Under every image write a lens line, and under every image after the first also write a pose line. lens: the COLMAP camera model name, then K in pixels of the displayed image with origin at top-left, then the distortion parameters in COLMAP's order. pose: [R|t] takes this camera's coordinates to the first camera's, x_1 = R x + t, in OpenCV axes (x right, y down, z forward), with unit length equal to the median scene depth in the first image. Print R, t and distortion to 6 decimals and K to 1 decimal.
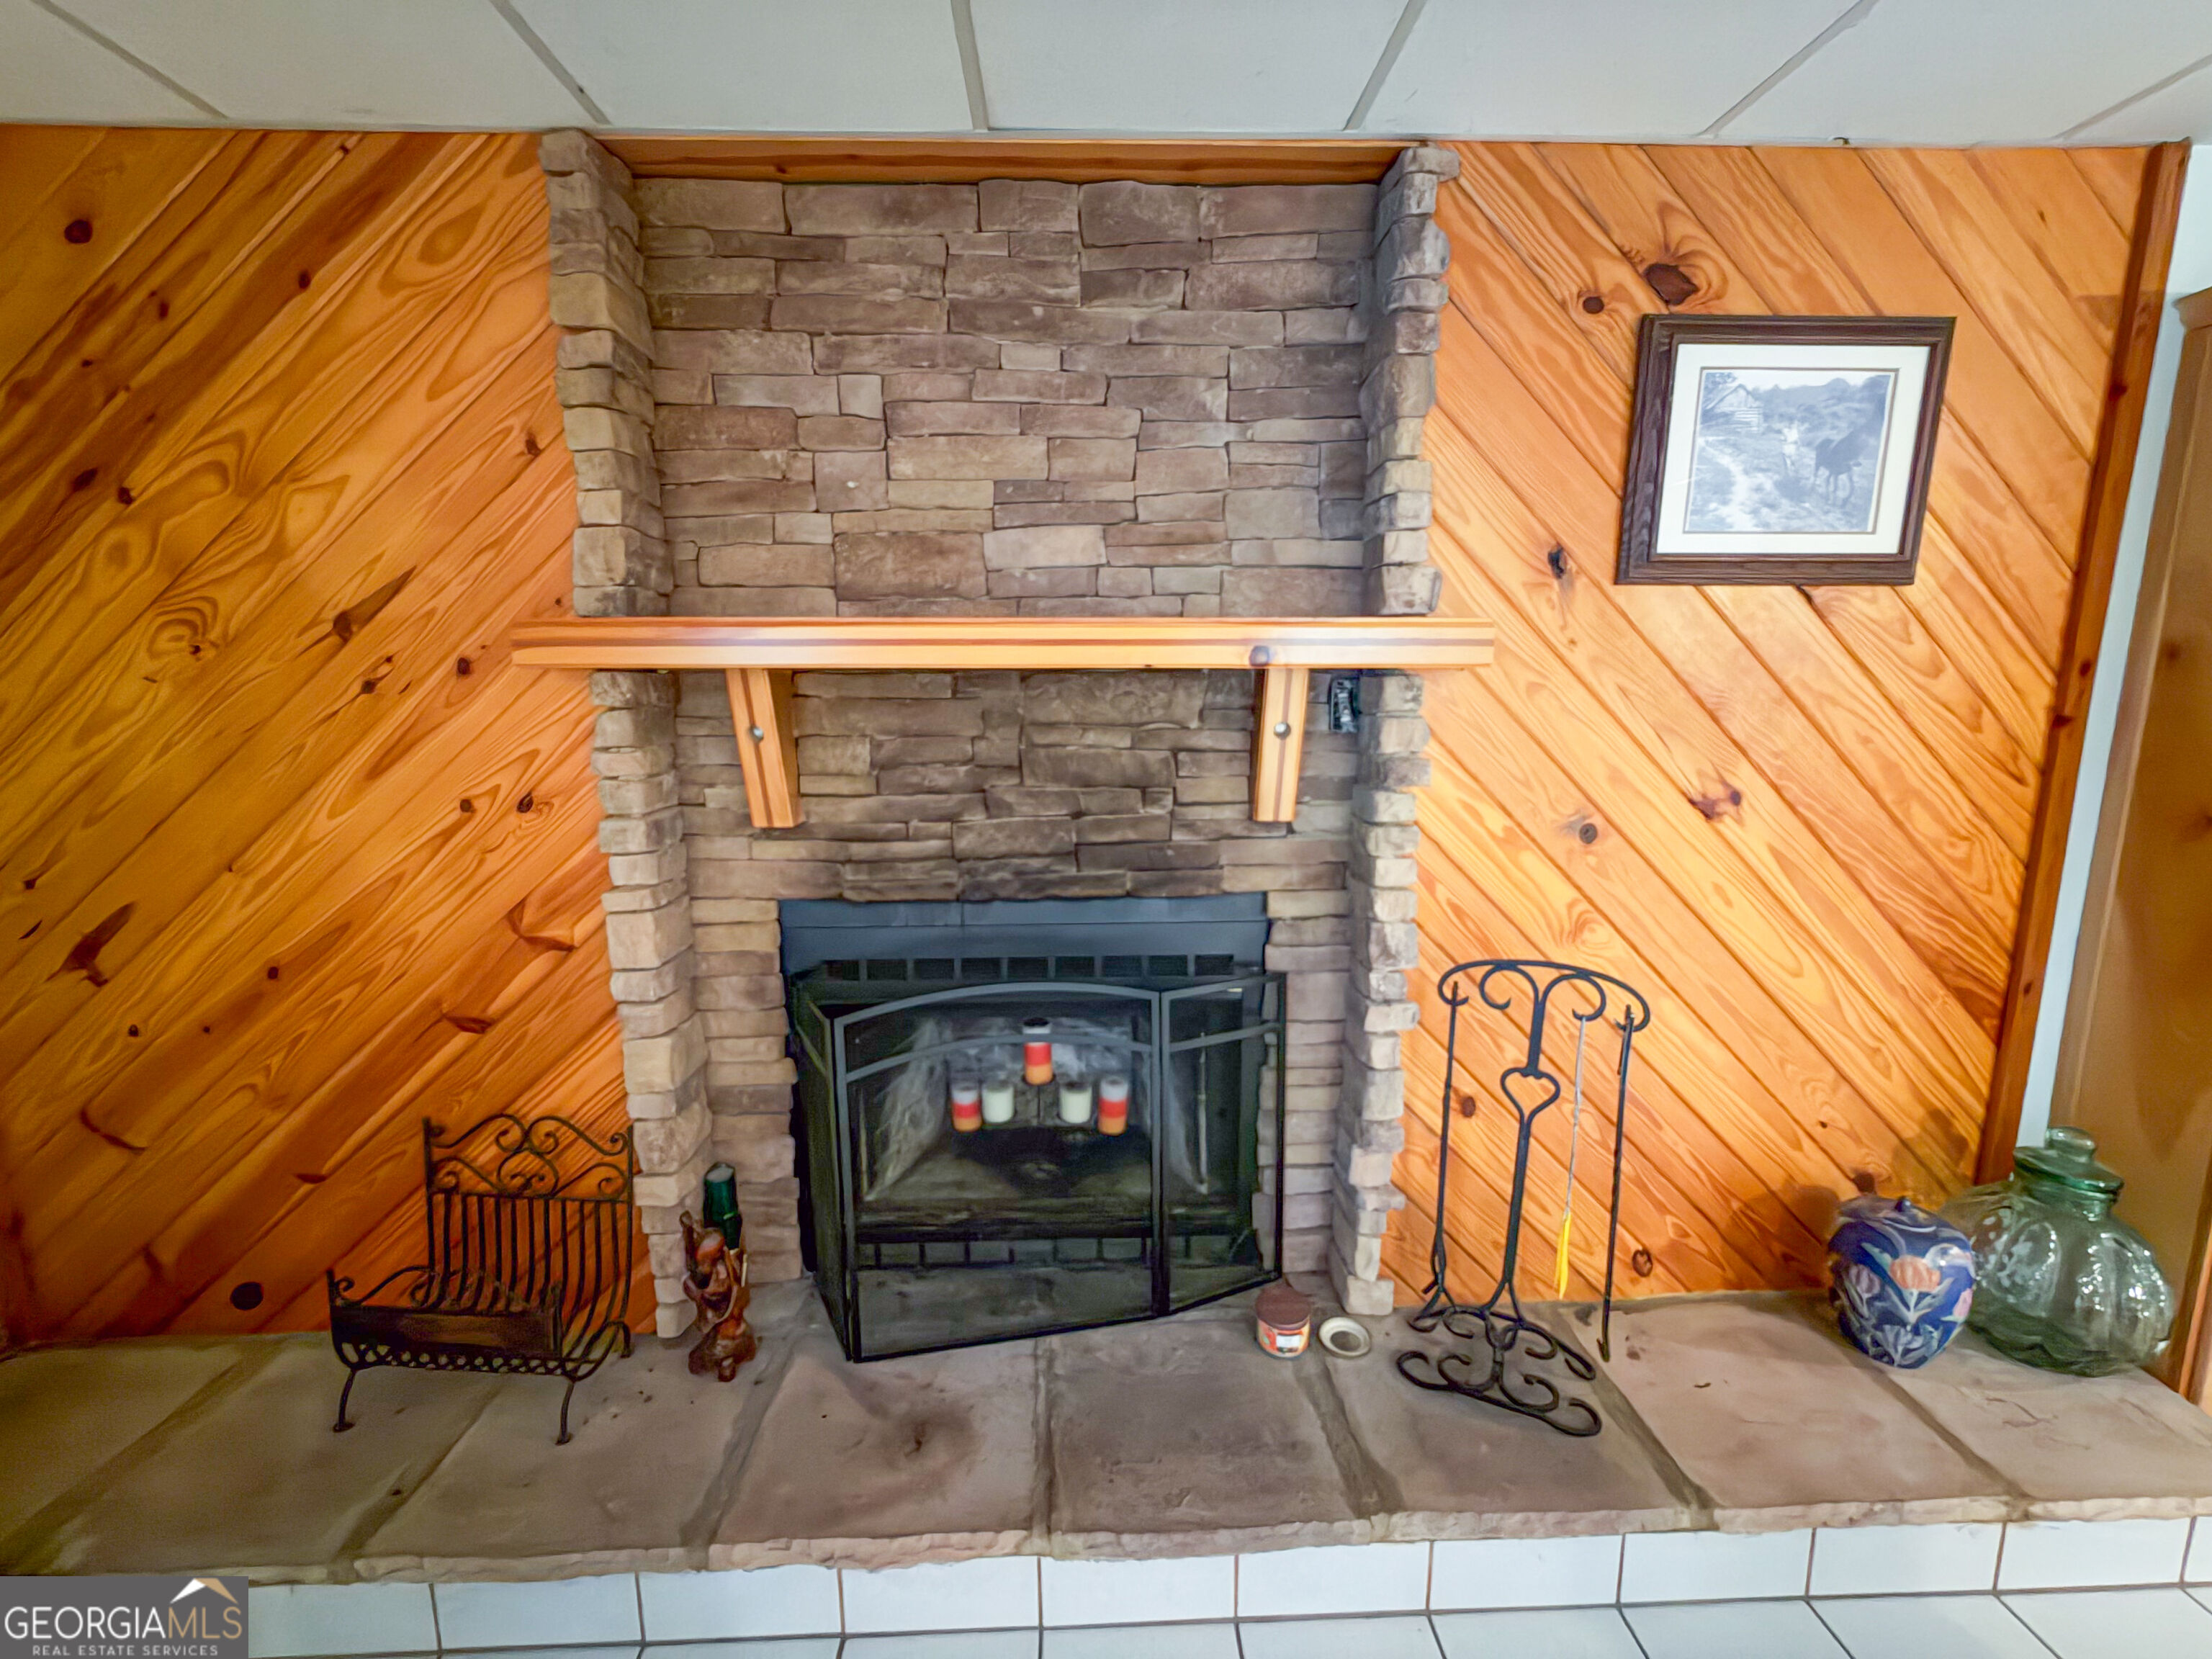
lens RADIAL K [[886.2, 0, 1095.2], [0, 886.2, 827.2], [0, 0, 1]] dist [0.000001, 0.000533]
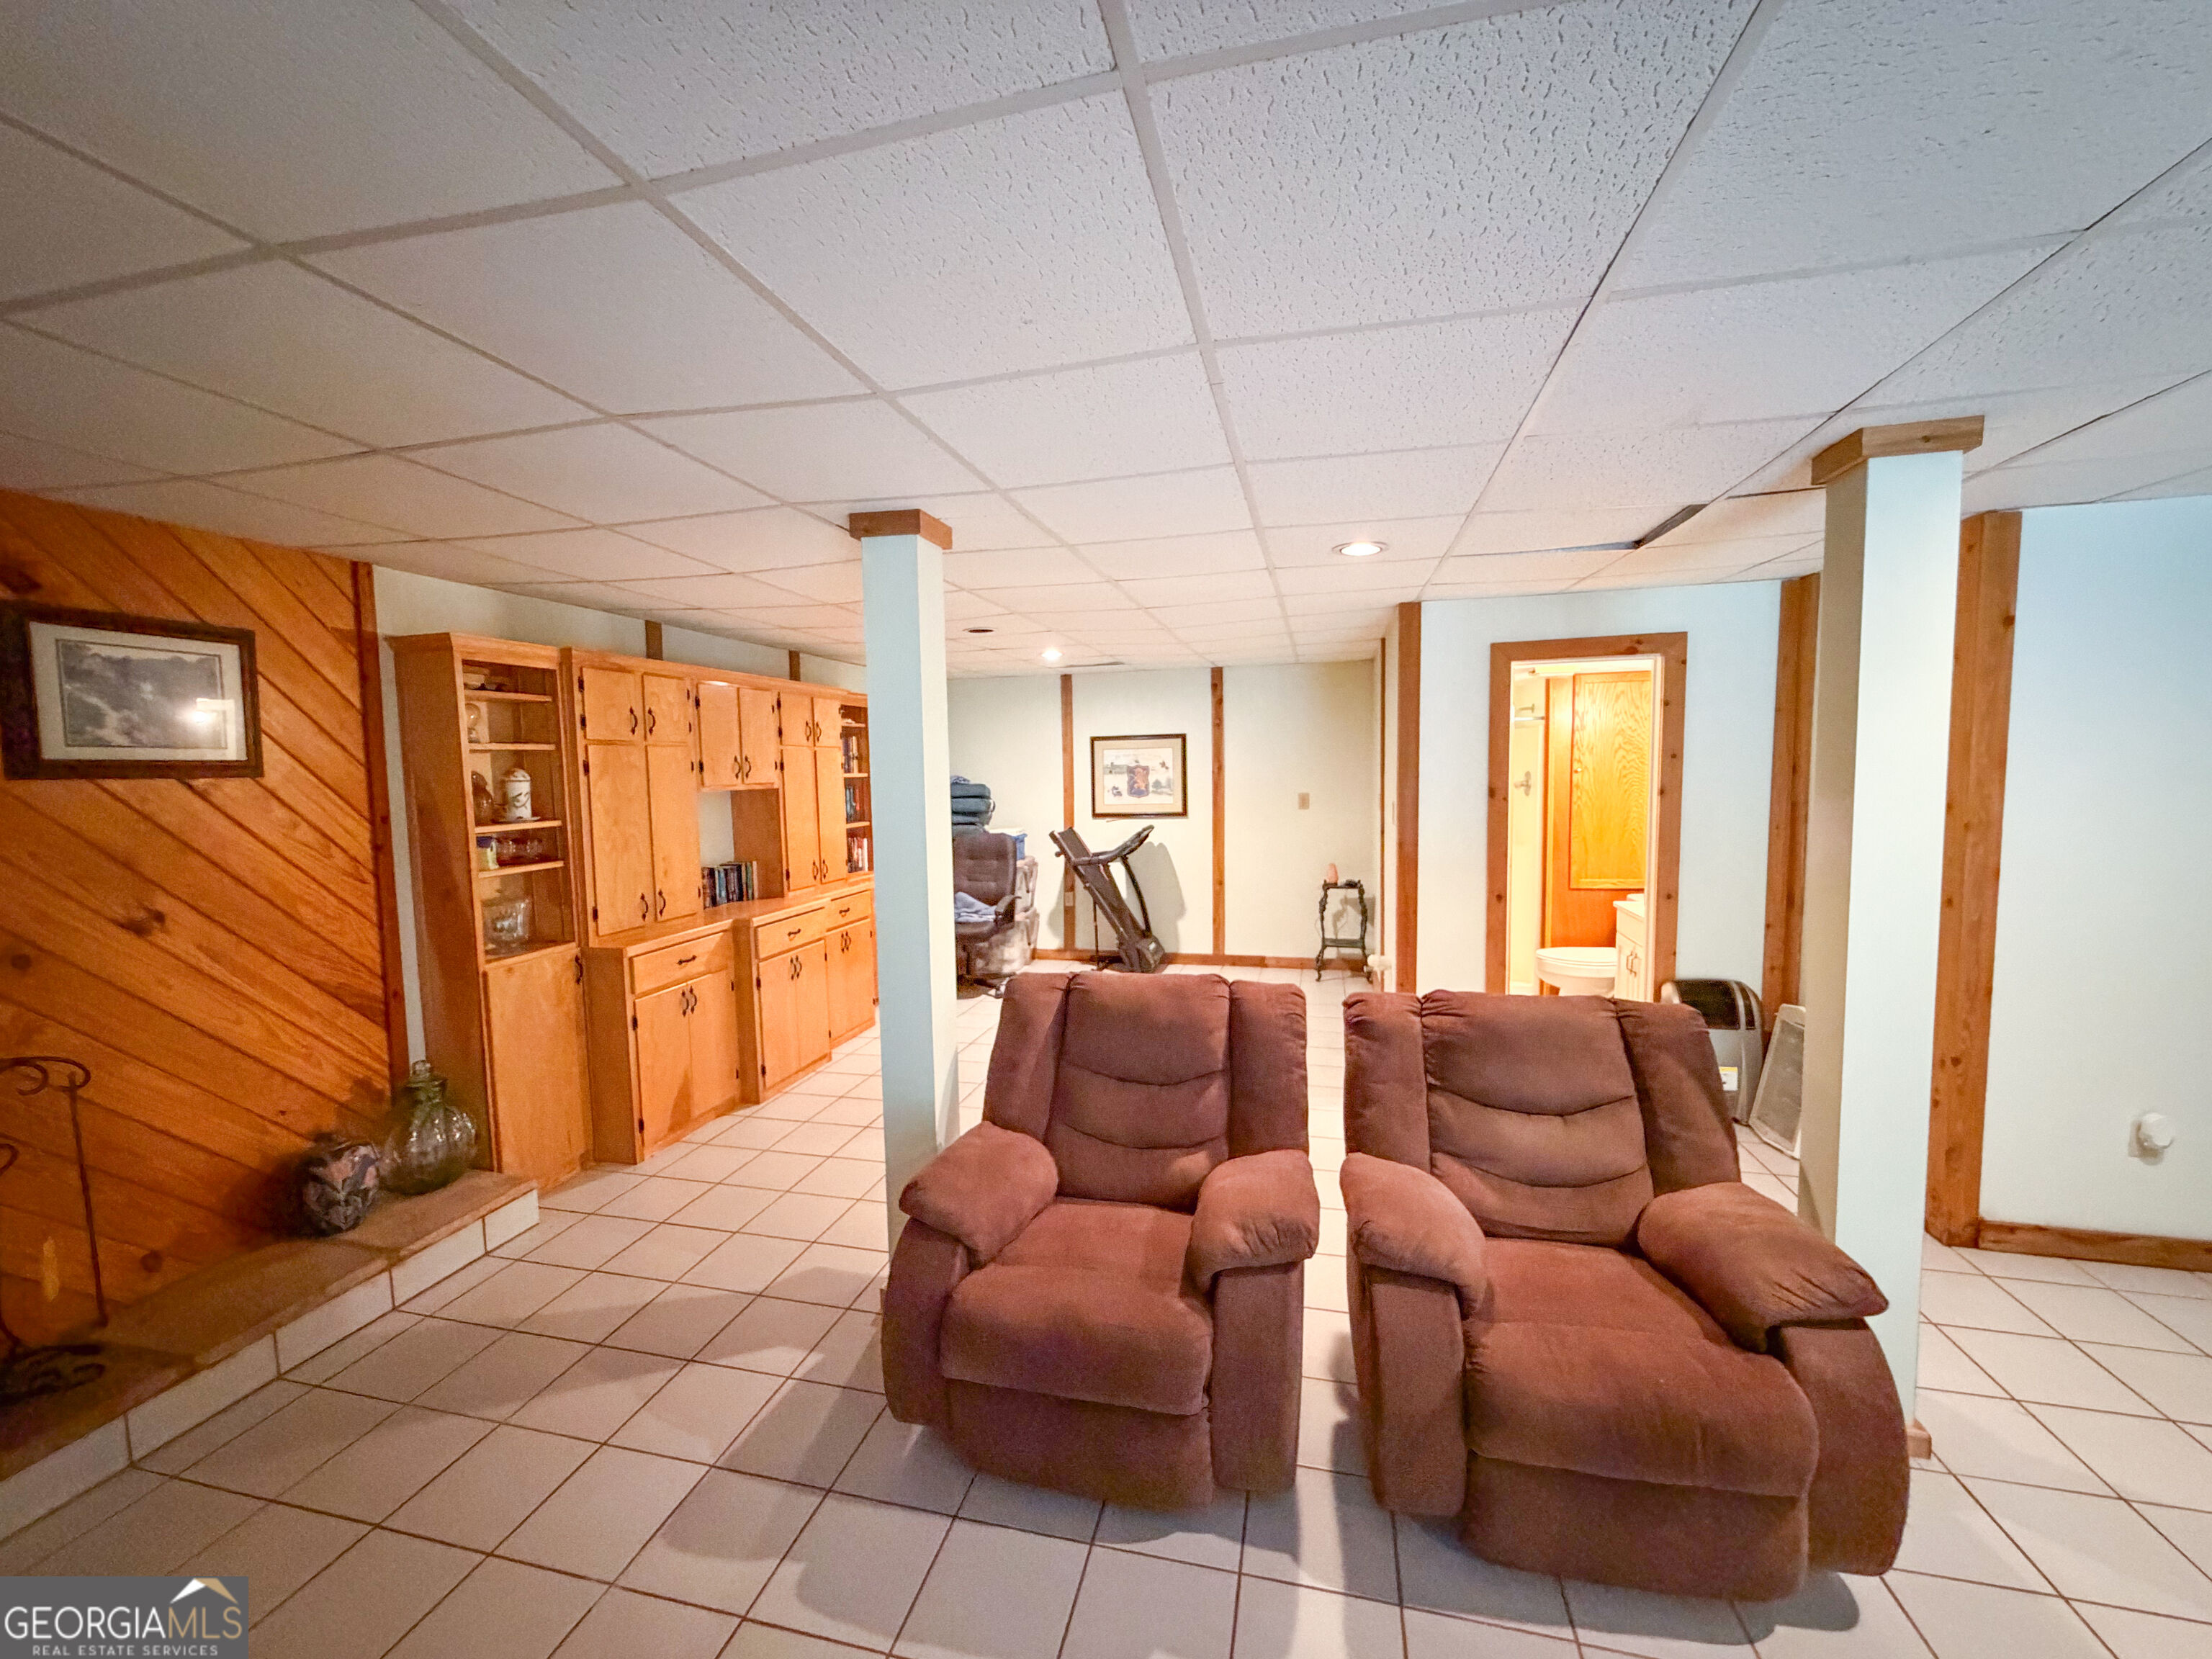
lens RADIAL K [[886.2, 0, 1098.0], [0, 886.2, 829.3], [0, 0, 1]] dist [0.000001, 0.000533]
pose [[0.282097, -0.068788, 0.956917, -0.258644], [0.177851, 0.983887, 0.018297, 0.076854], [-0.942757, 0.165027, 0.289786, -0.976678]]
